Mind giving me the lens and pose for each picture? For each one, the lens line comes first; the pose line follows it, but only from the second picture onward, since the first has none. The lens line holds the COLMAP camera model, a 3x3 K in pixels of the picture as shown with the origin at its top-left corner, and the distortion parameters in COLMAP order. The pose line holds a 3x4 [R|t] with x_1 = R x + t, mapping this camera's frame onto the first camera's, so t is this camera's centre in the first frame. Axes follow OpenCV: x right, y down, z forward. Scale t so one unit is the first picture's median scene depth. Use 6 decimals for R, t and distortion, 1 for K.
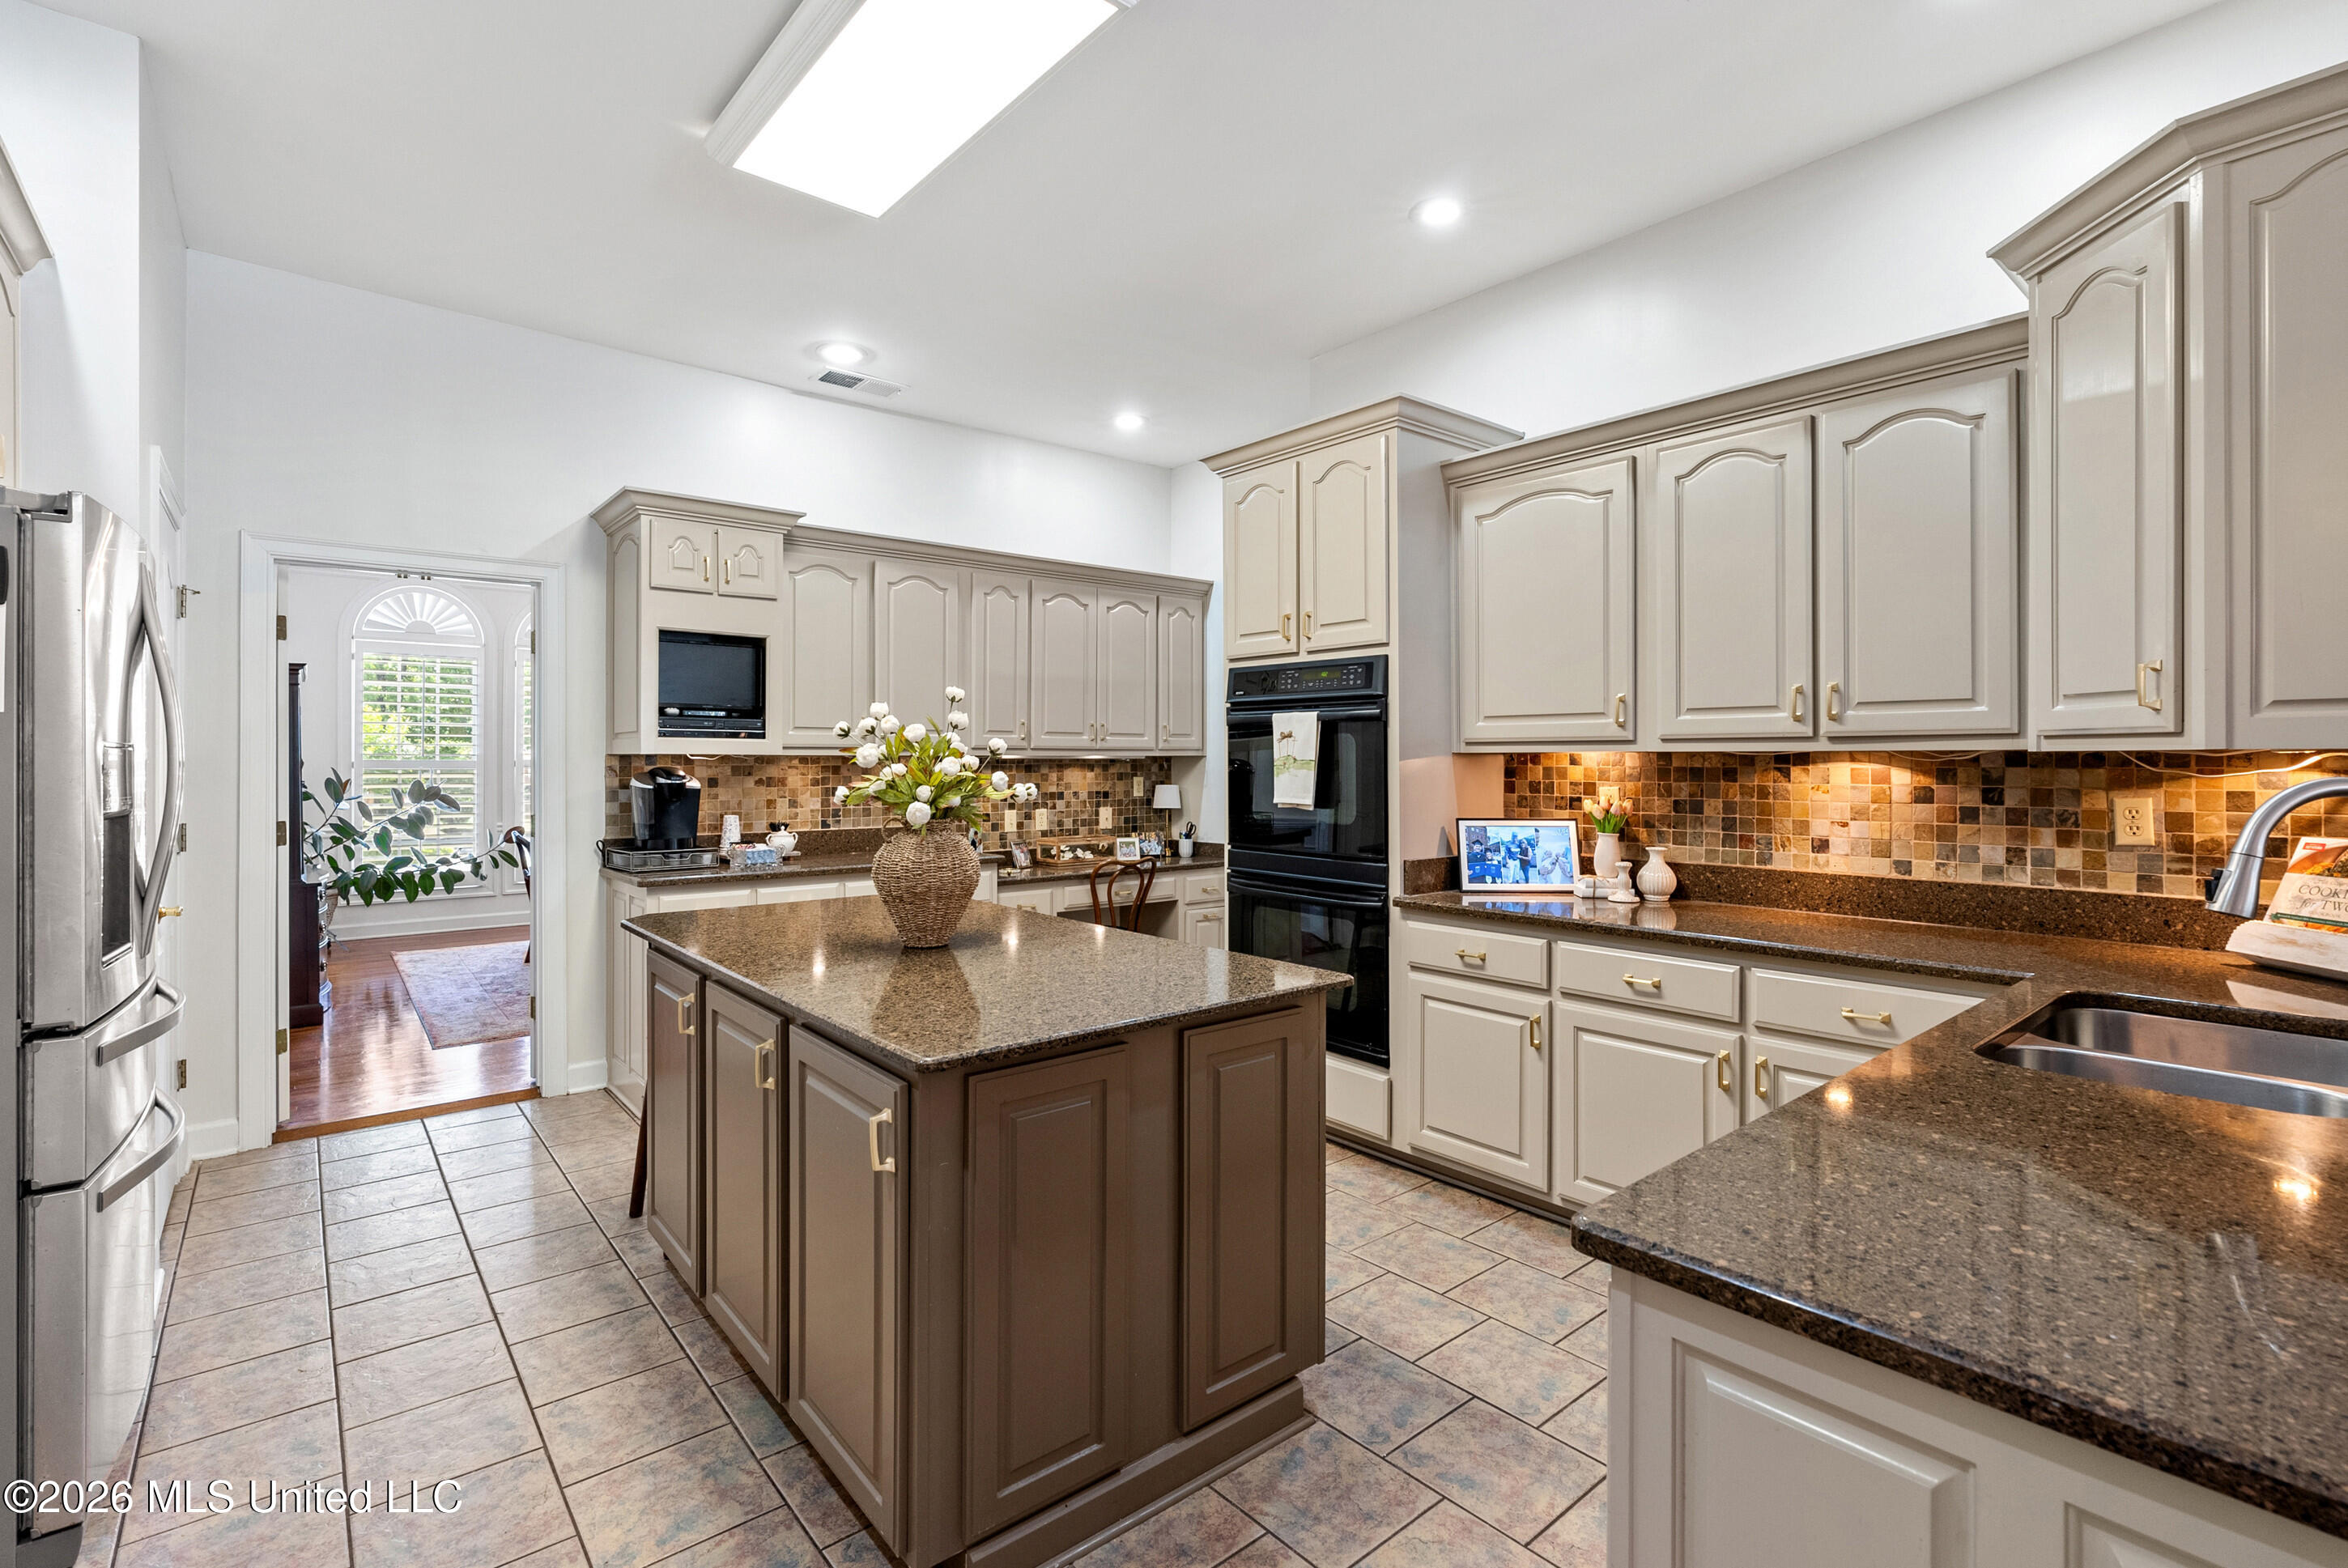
lens RADIAL K [[1060.0, 0, 1171.9], [0, 1060.0, 762.4], [0, 0, 1]] dist [-0.003342, 0.000323]
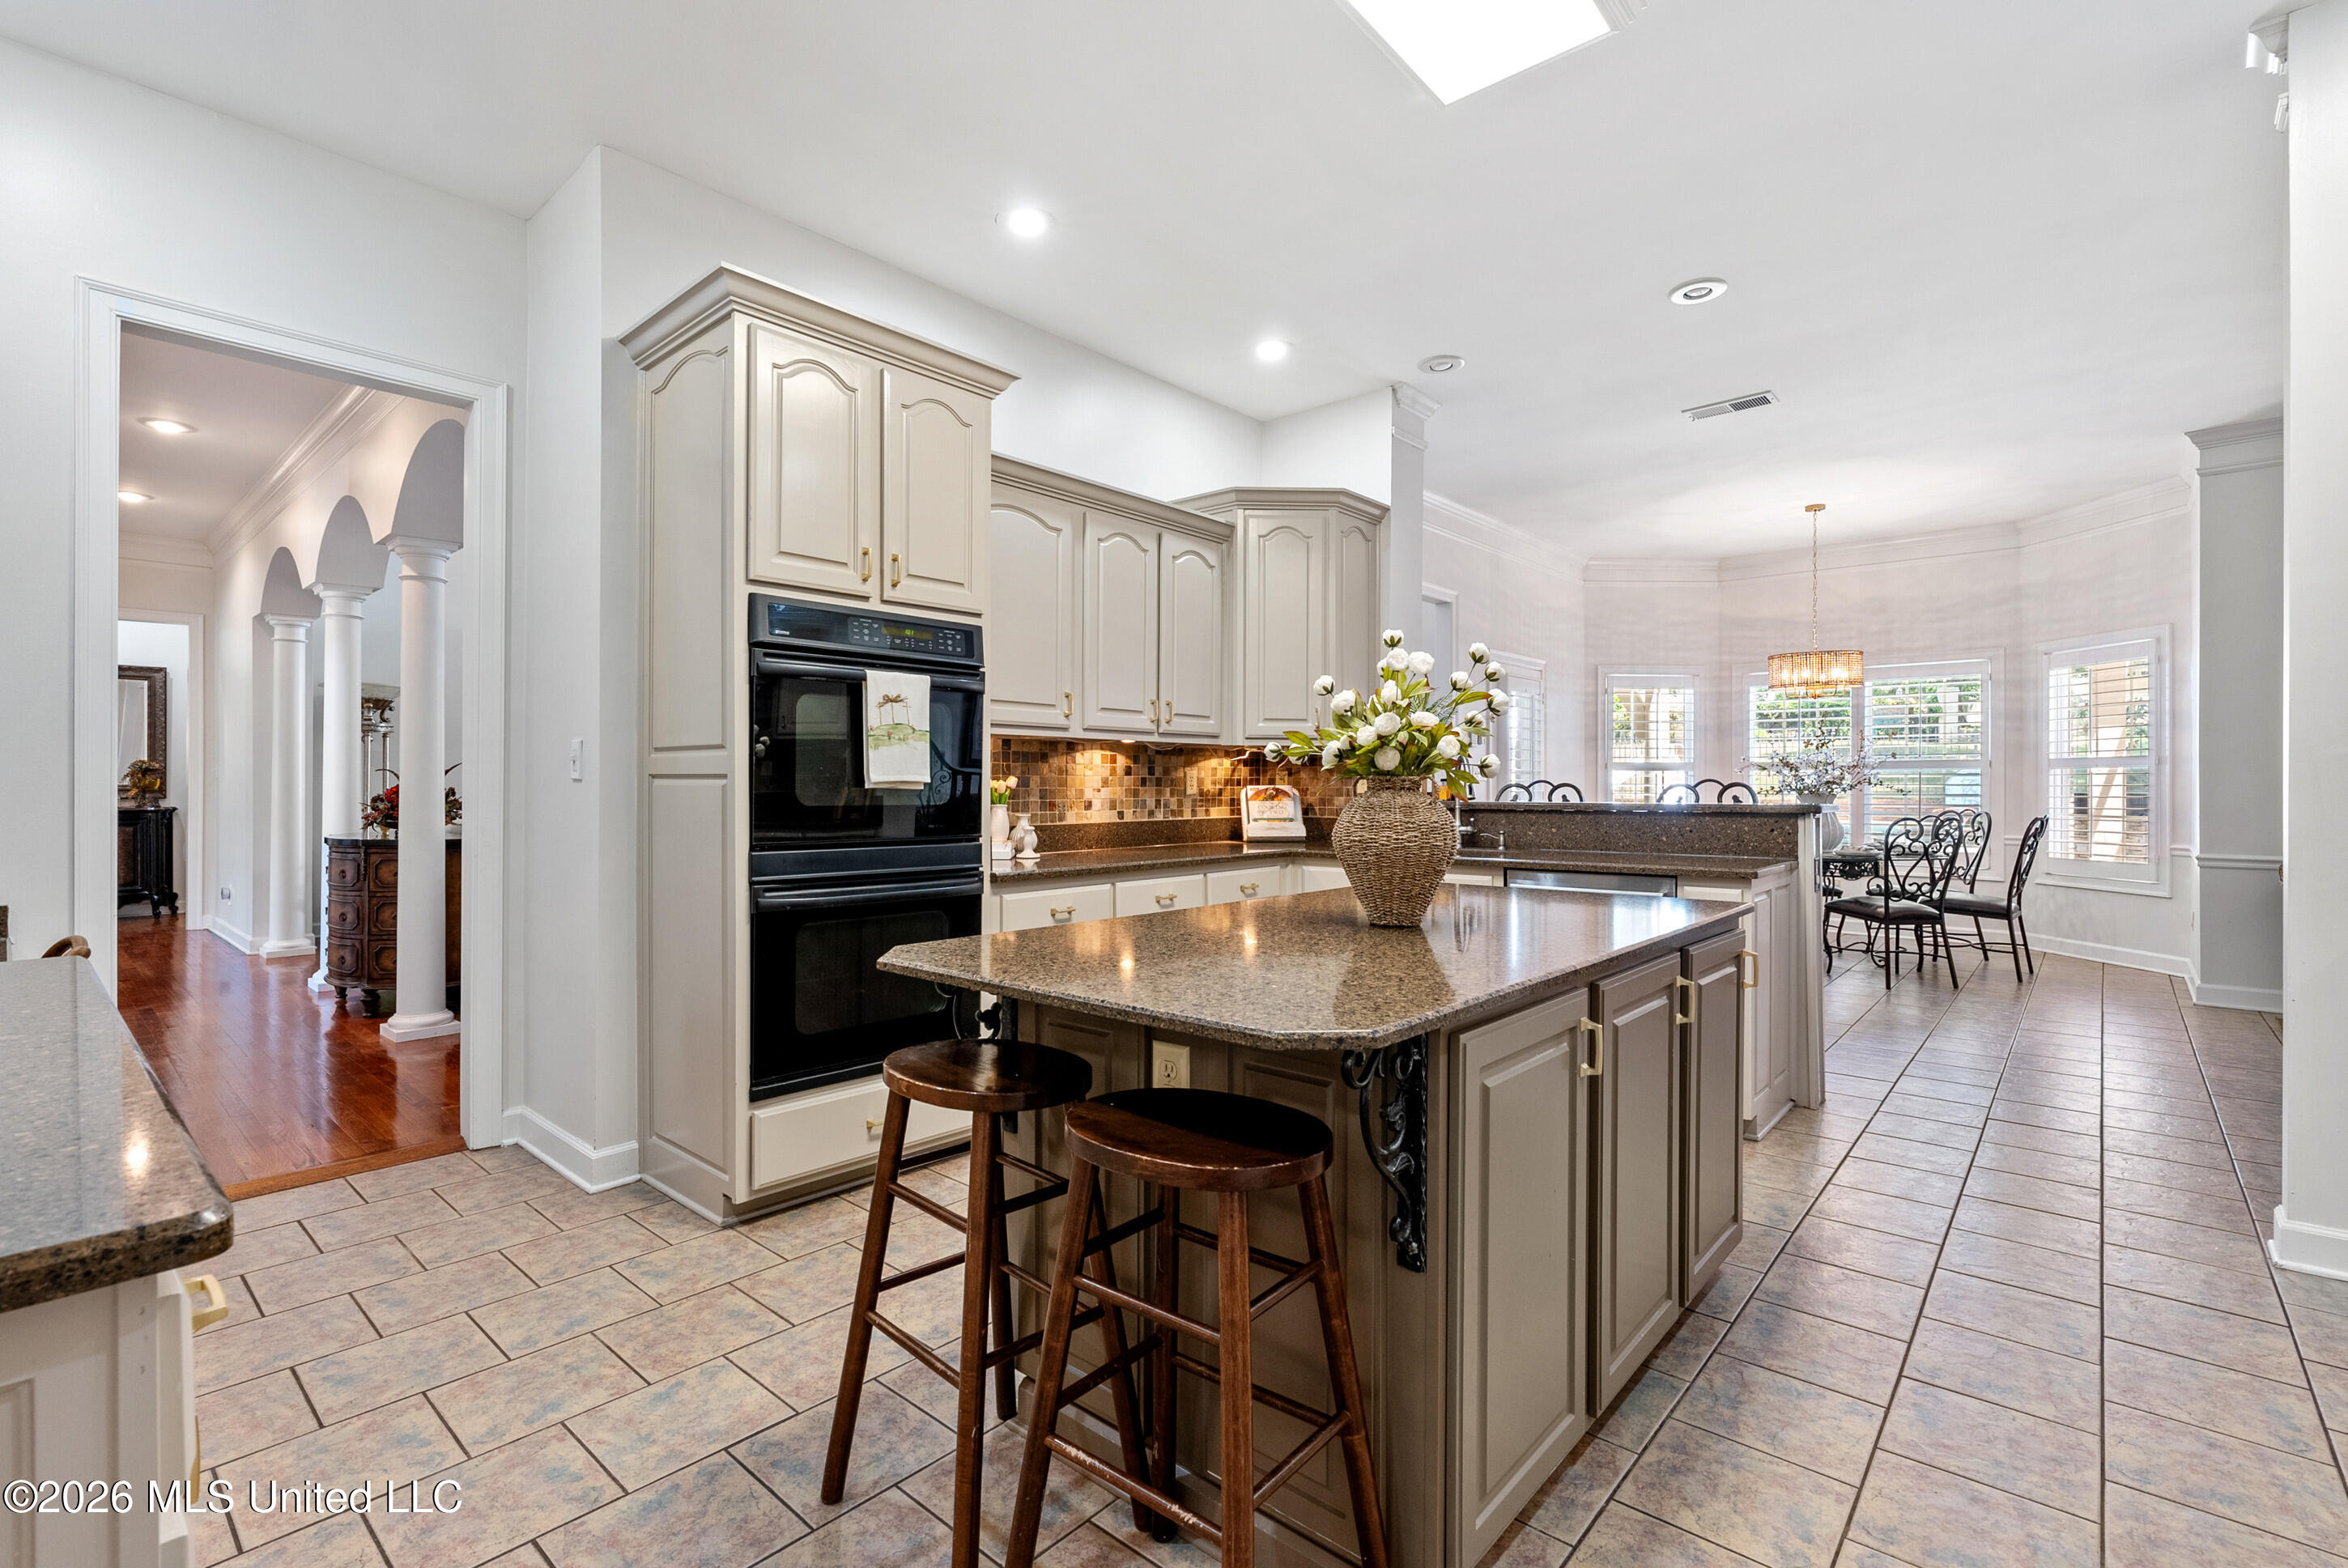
lens RADIAL K [[1060.0, 0, 1167.0], [0, 1060.0, 786.4], [0, 0, 1]] dist [-0.003342, 0.000323]
pose [[-0.146431, -0.002092, 0.989219, -0.983747], [-0.000389, 0.999998, 0.002058, 0.053489], [-0.989221, -0.000083, -0.146432, 1.218791]]
